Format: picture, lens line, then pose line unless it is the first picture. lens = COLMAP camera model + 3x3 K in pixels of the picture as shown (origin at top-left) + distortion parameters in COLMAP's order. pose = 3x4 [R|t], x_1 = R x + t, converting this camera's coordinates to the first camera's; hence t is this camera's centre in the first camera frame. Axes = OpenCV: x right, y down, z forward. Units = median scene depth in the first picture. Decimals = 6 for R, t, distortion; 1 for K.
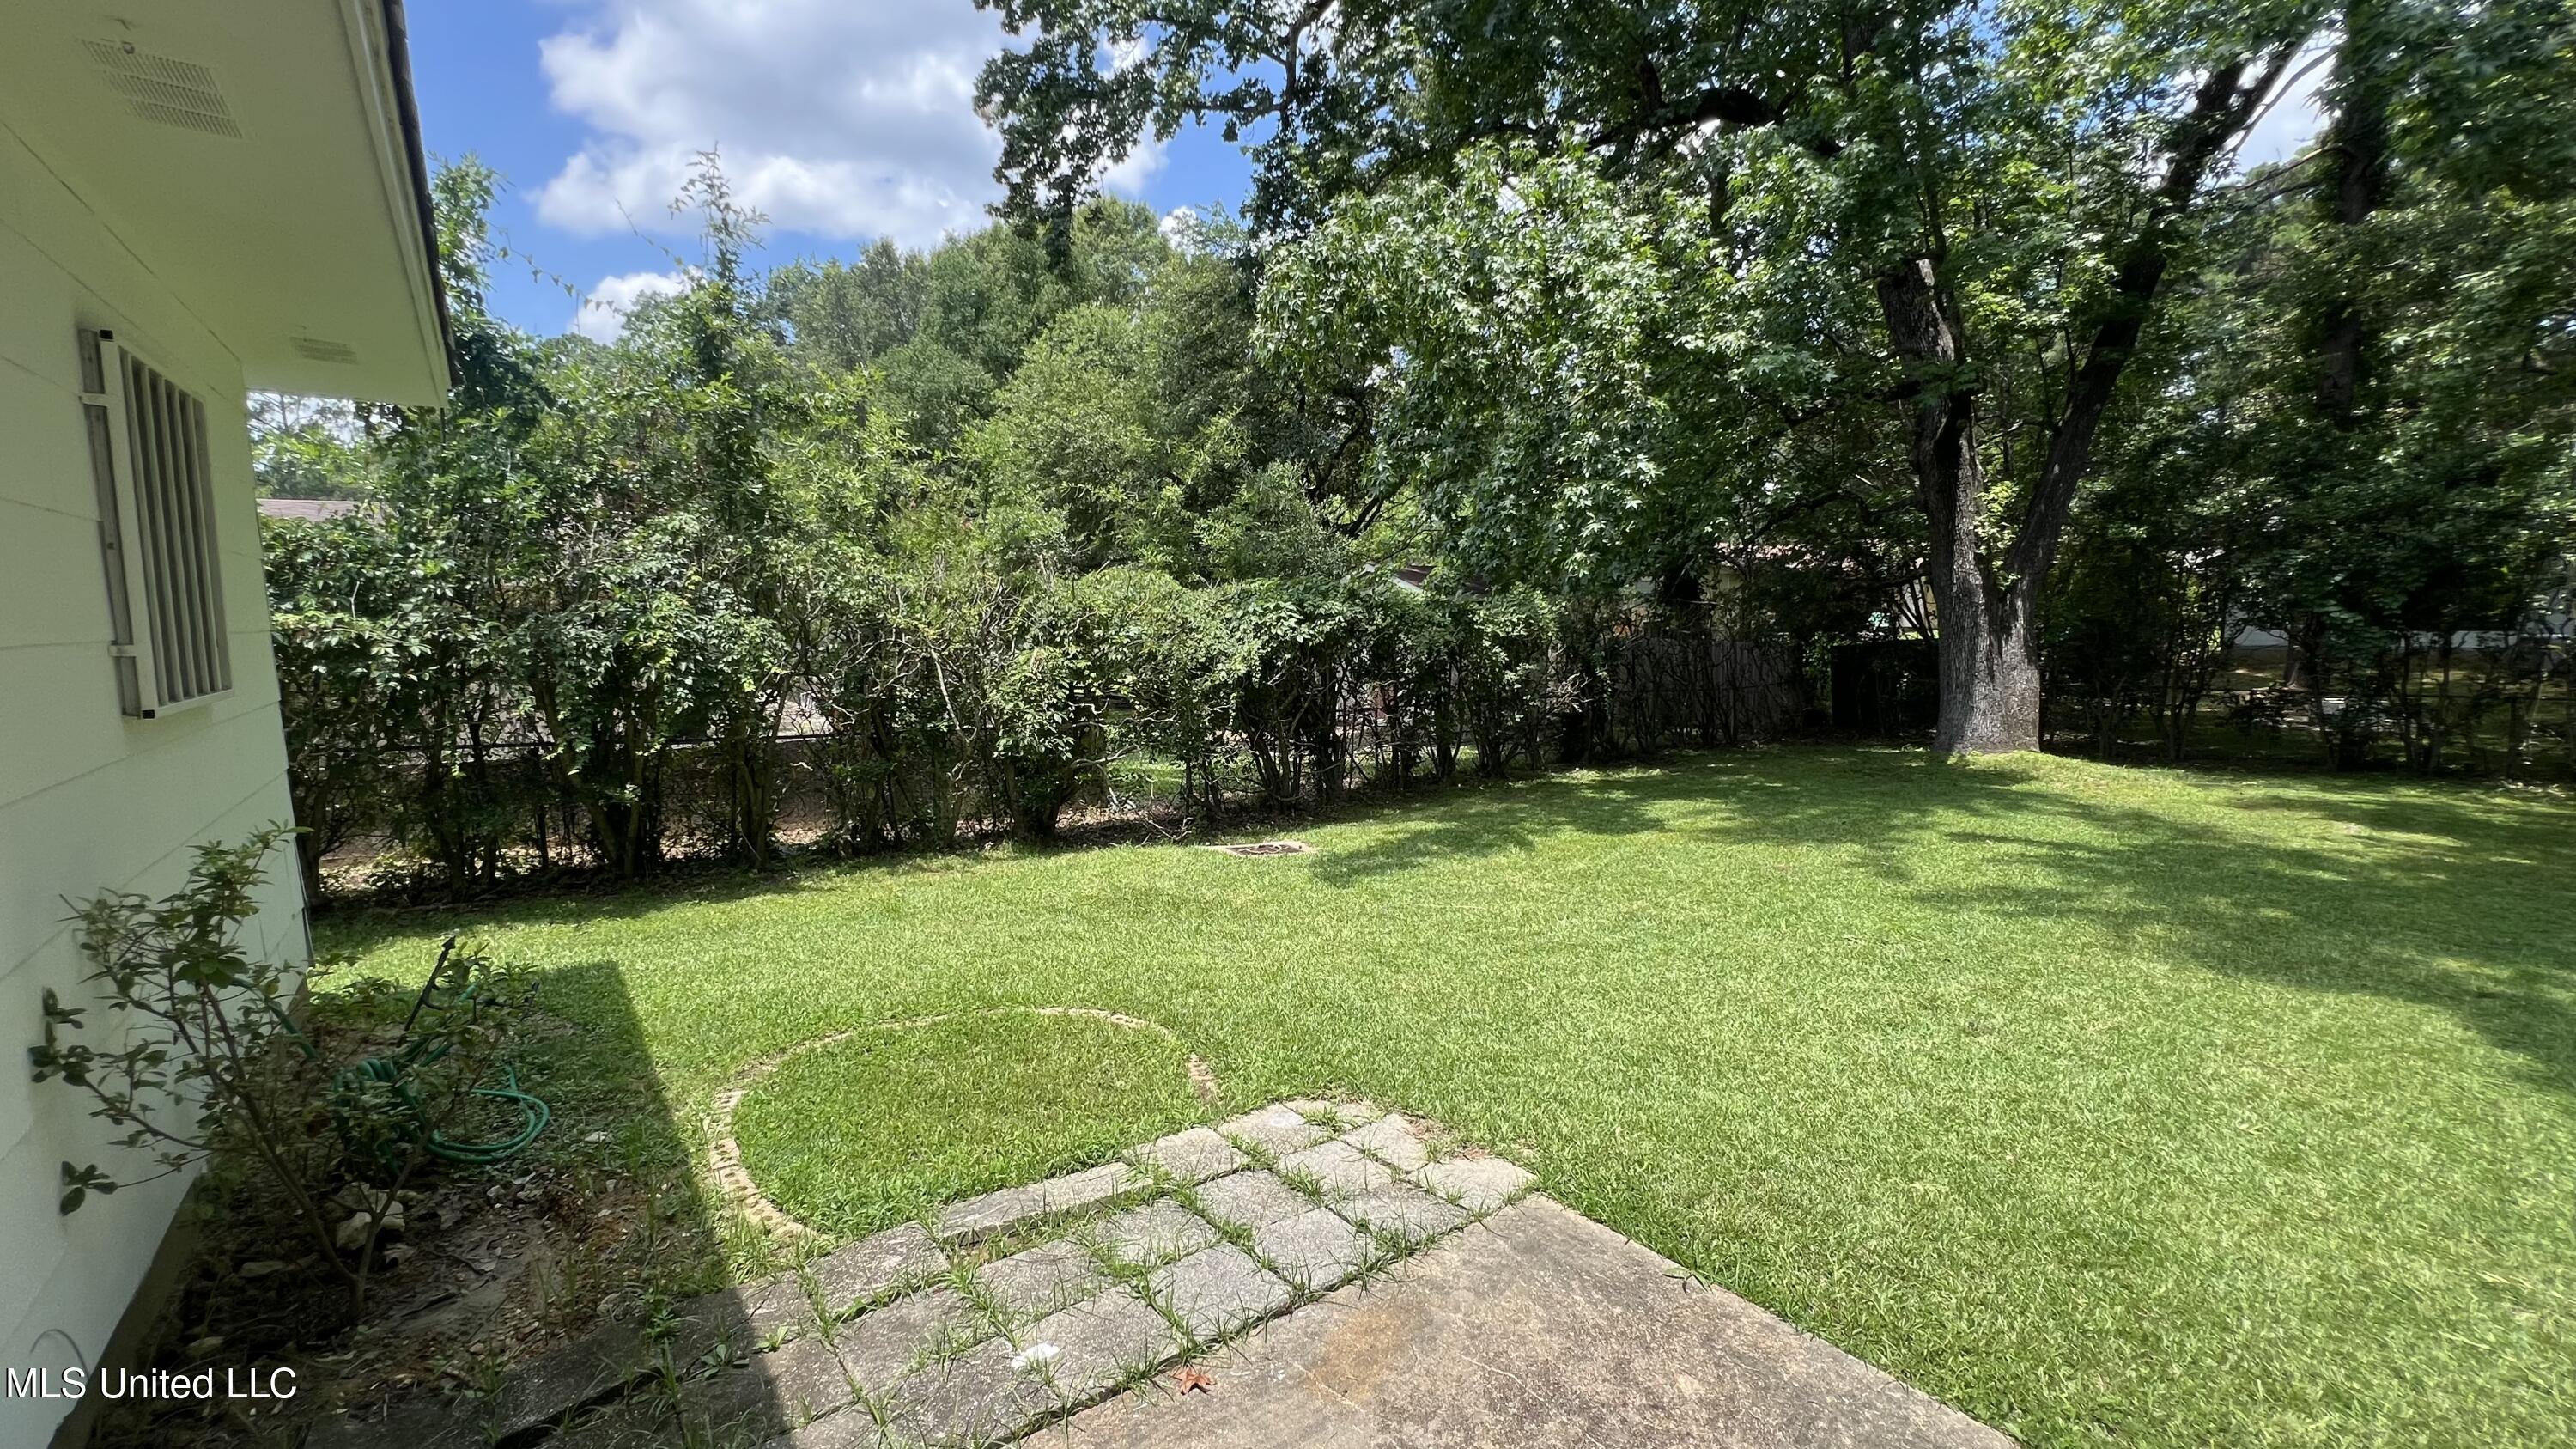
lens RADIAL K [[1030.7, 0, 1282.2], [0, 1030.7, 728.8], [0, 0, 1]] dist [0.001129, 0.000150]
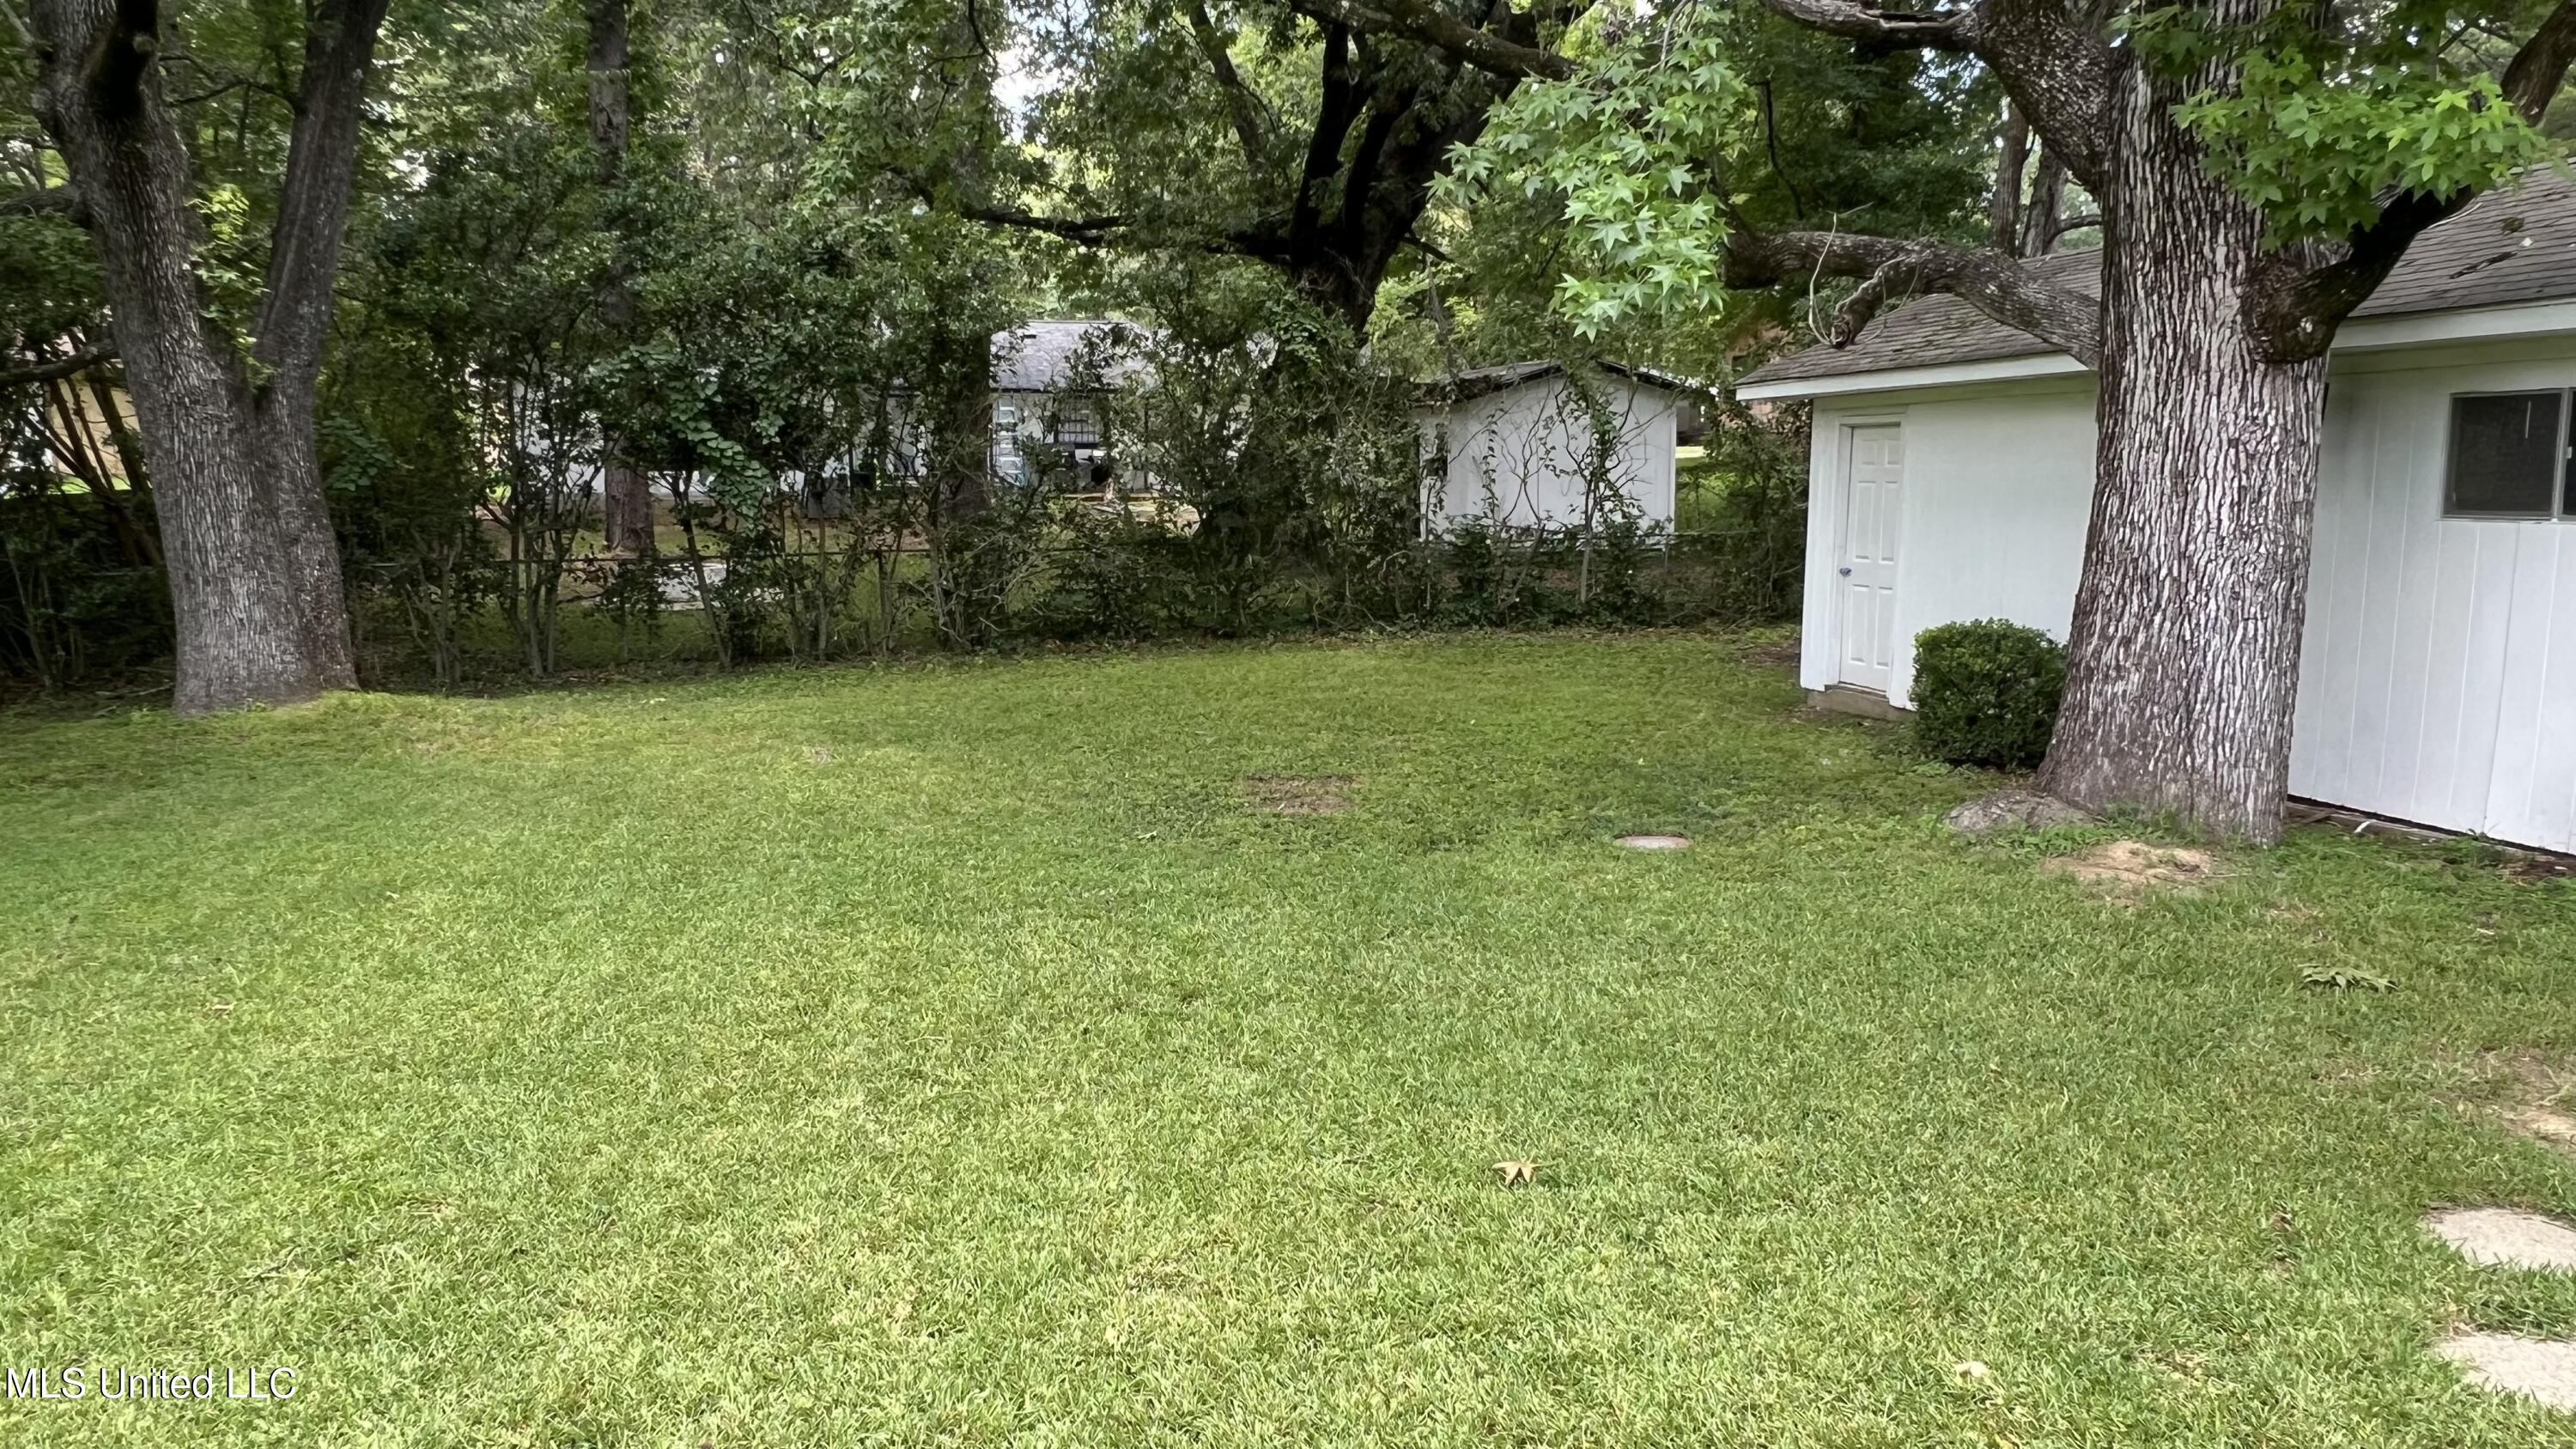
lens RADIAL K [[1765.9, 0, 1284.0], [0, 1765.9, 735.6], [0, 0, 1]] dist [0.003998, -0.009410]
pose [[0.390462, -0.143772, 0.909324, 0.061433], [0.099321, 0.988544, 0.113649, -0.012971], [-0.915246, 0.045940, 0.400268, 0.175377]]
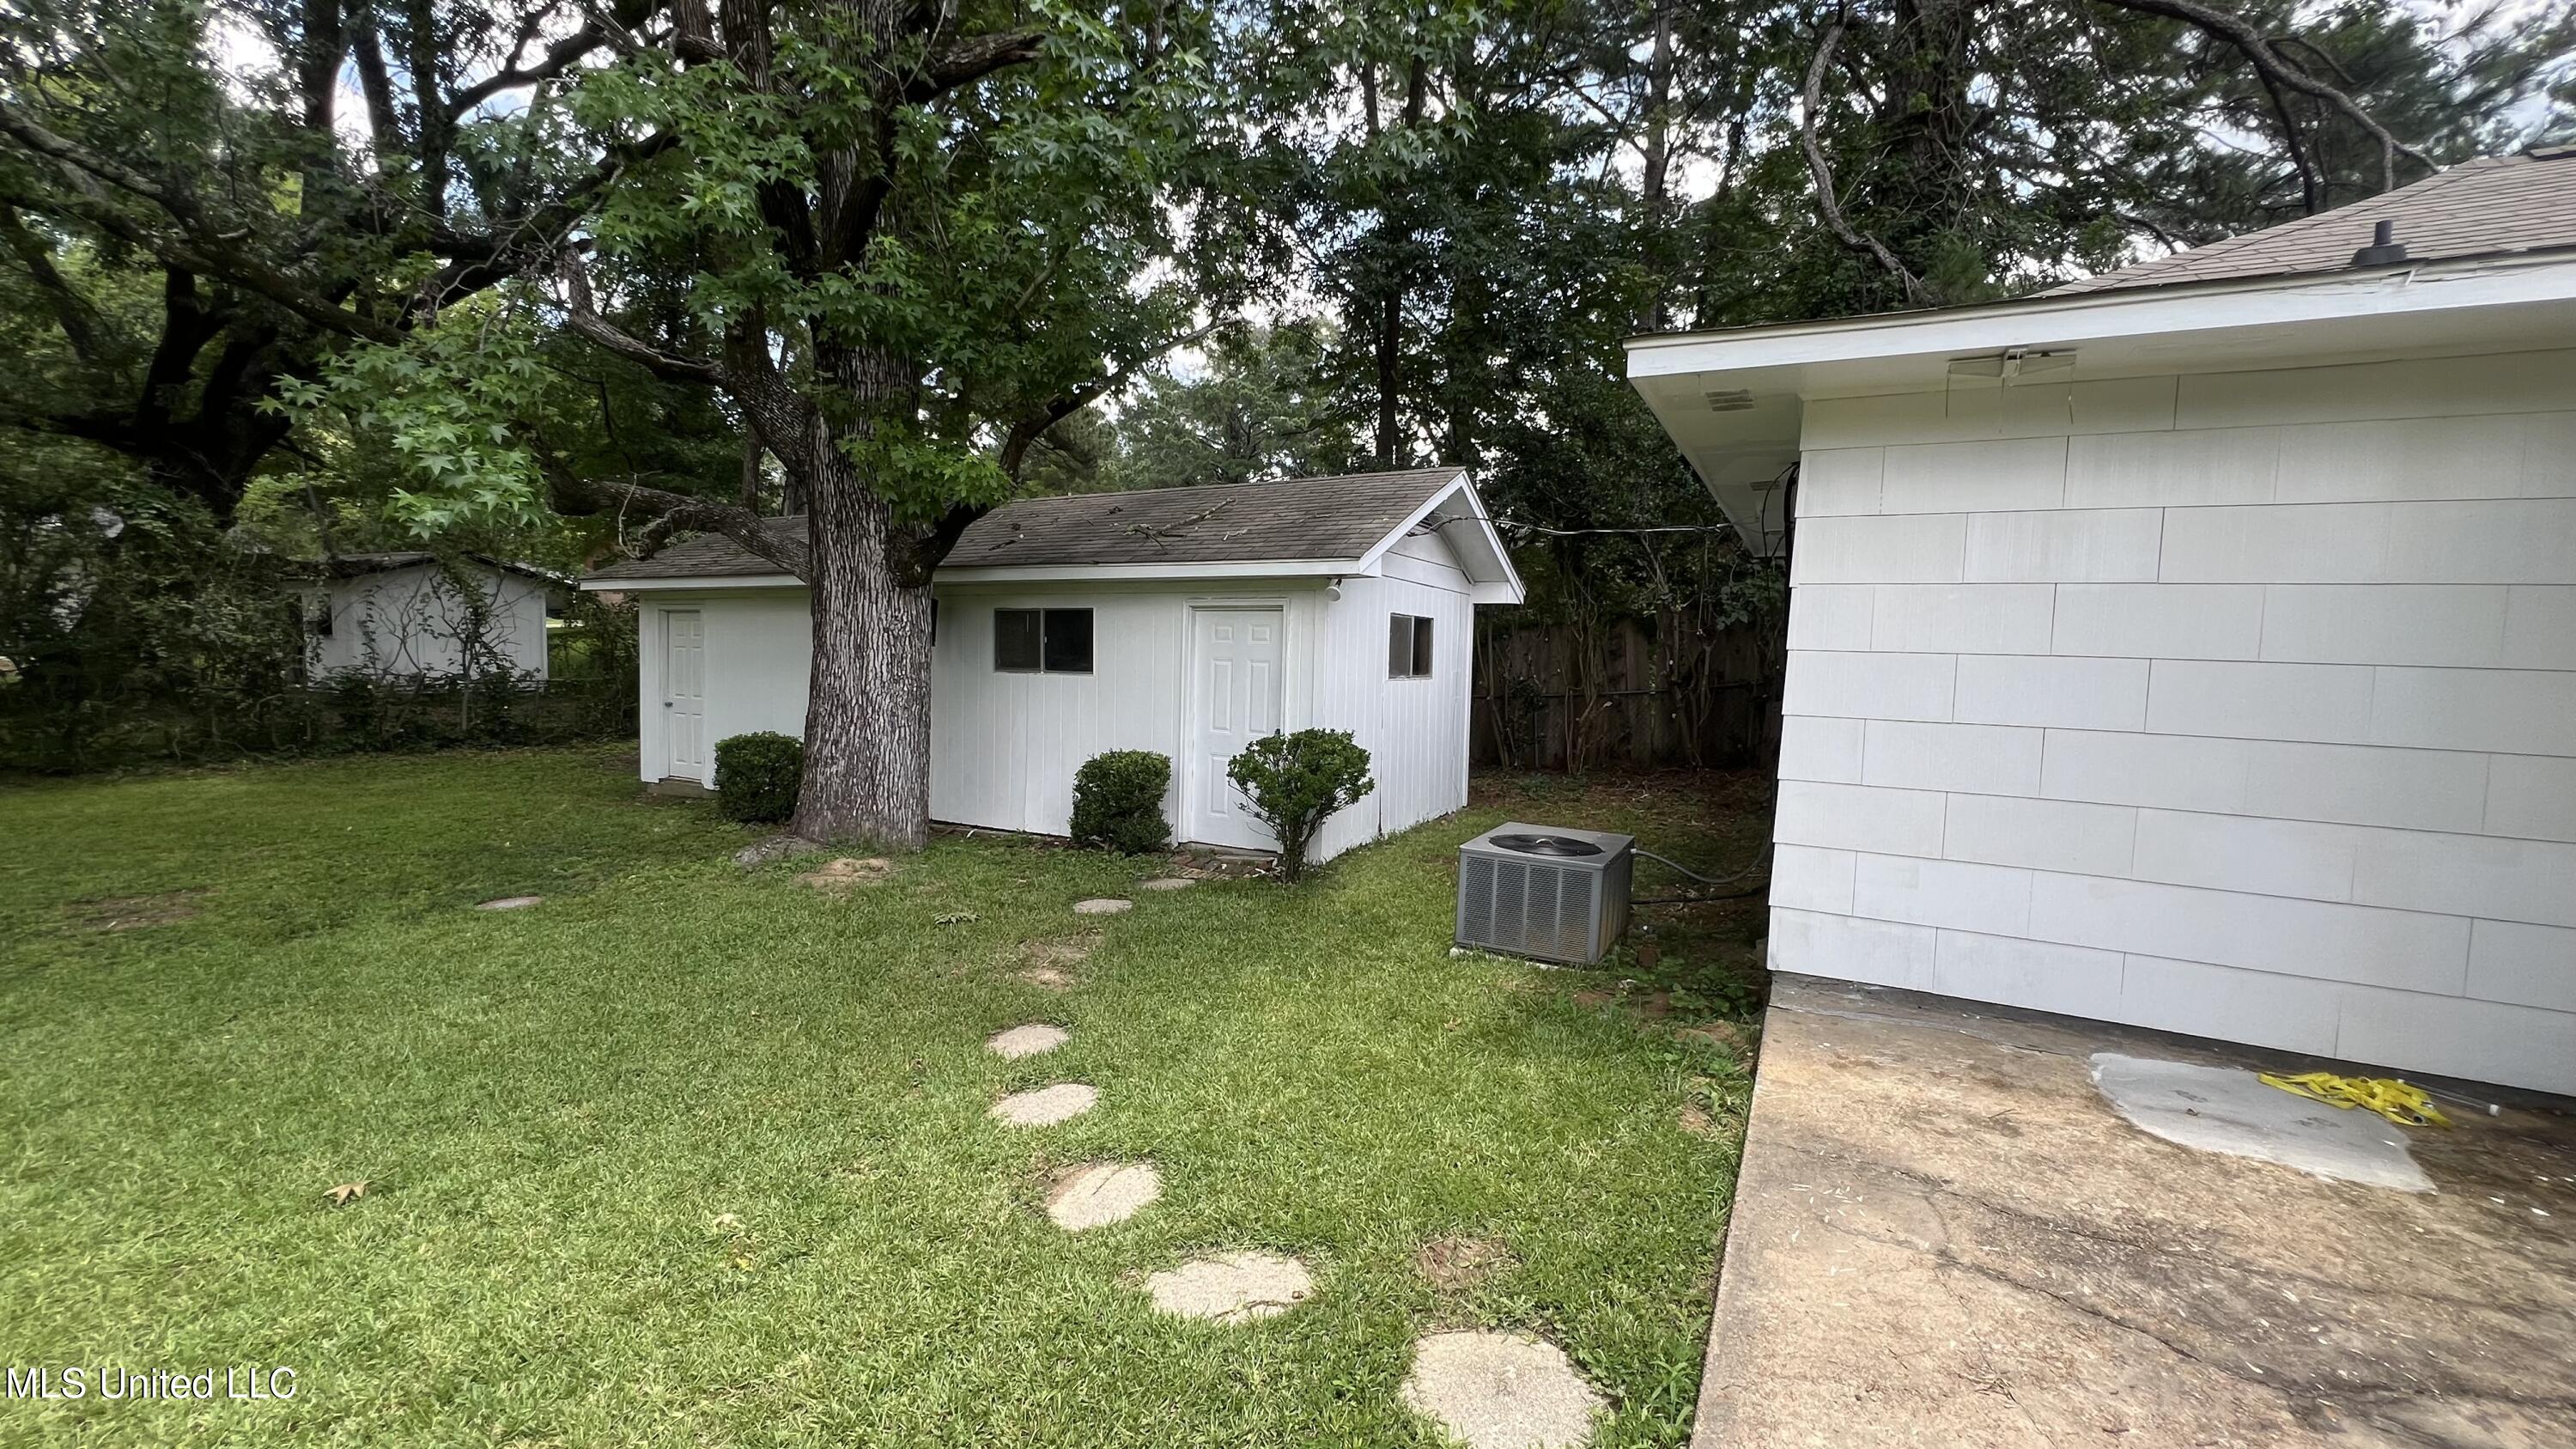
lens RADIAL K [[1030.7, 0, 1287.1], [0, 1030.7, 726.5], [0, 0, 1]] dist [0.001129, 0.000150]
pose [[-0.415240, -0.081731, 0.906033, 0.066164], [0.069720, 0.990168, 0.121274, -0.012082], [-0.907036, 0.113527, -0.405459, 0.159510]]
